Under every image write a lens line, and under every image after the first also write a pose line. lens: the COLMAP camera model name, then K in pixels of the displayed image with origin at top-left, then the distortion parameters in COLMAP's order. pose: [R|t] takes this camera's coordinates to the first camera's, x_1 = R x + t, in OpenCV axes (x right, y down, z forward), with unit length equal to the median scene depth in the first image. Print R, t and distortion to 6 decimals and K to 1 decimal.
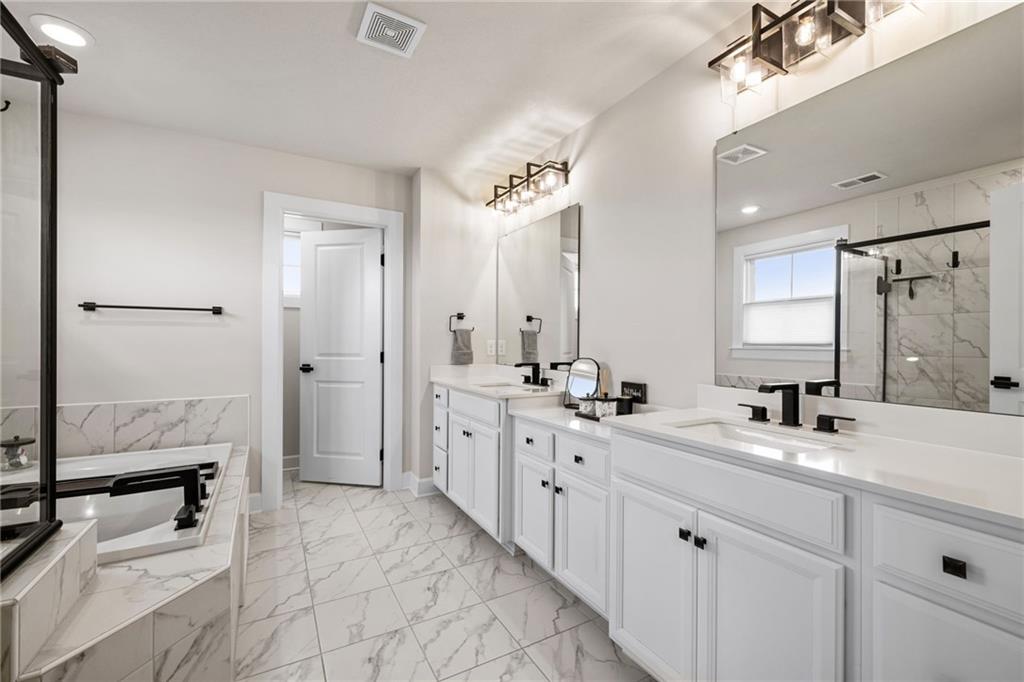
lens RADIAL K [[430.7, 0, 512.4], [0, 430.7, 350.4], [0, 0, 1]] dist [0.000509, 0.000192]
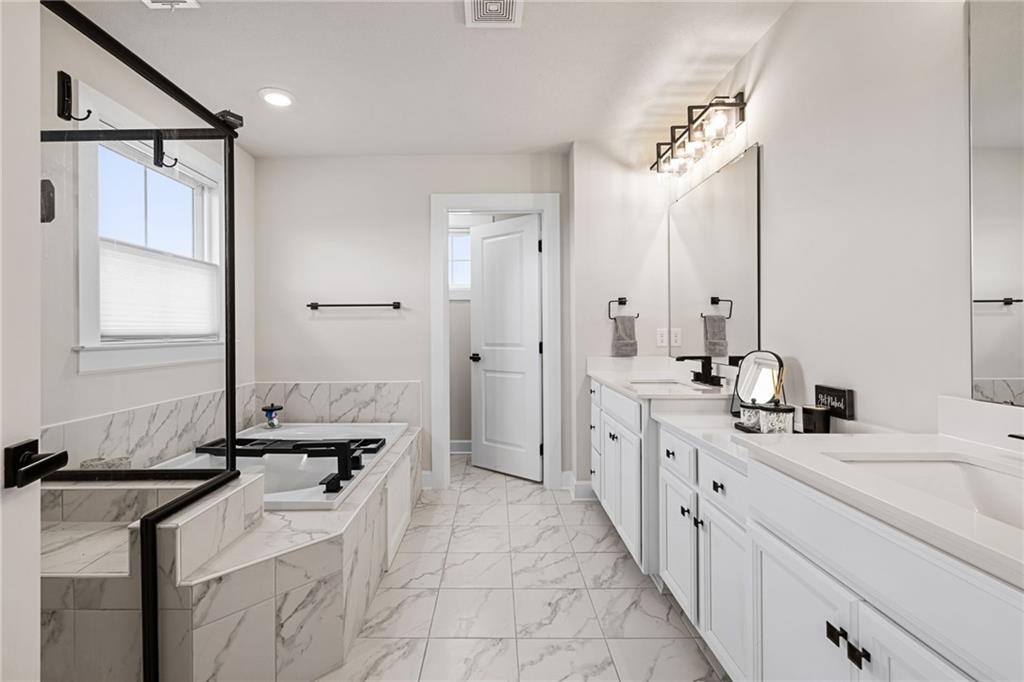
lens RADIAL K [[457.9, 0, 514.6], [0, 457.9, 337.6], [0, 0, 1]] dist [0.000442, 0.000185]
pose [[0.867376, -0.003314, -0.497643, 0.189941], [0.000384, 0.999982, -0.005990, -0.000240], [0.497653, 0.005004, 0.867361, 0.108296]]
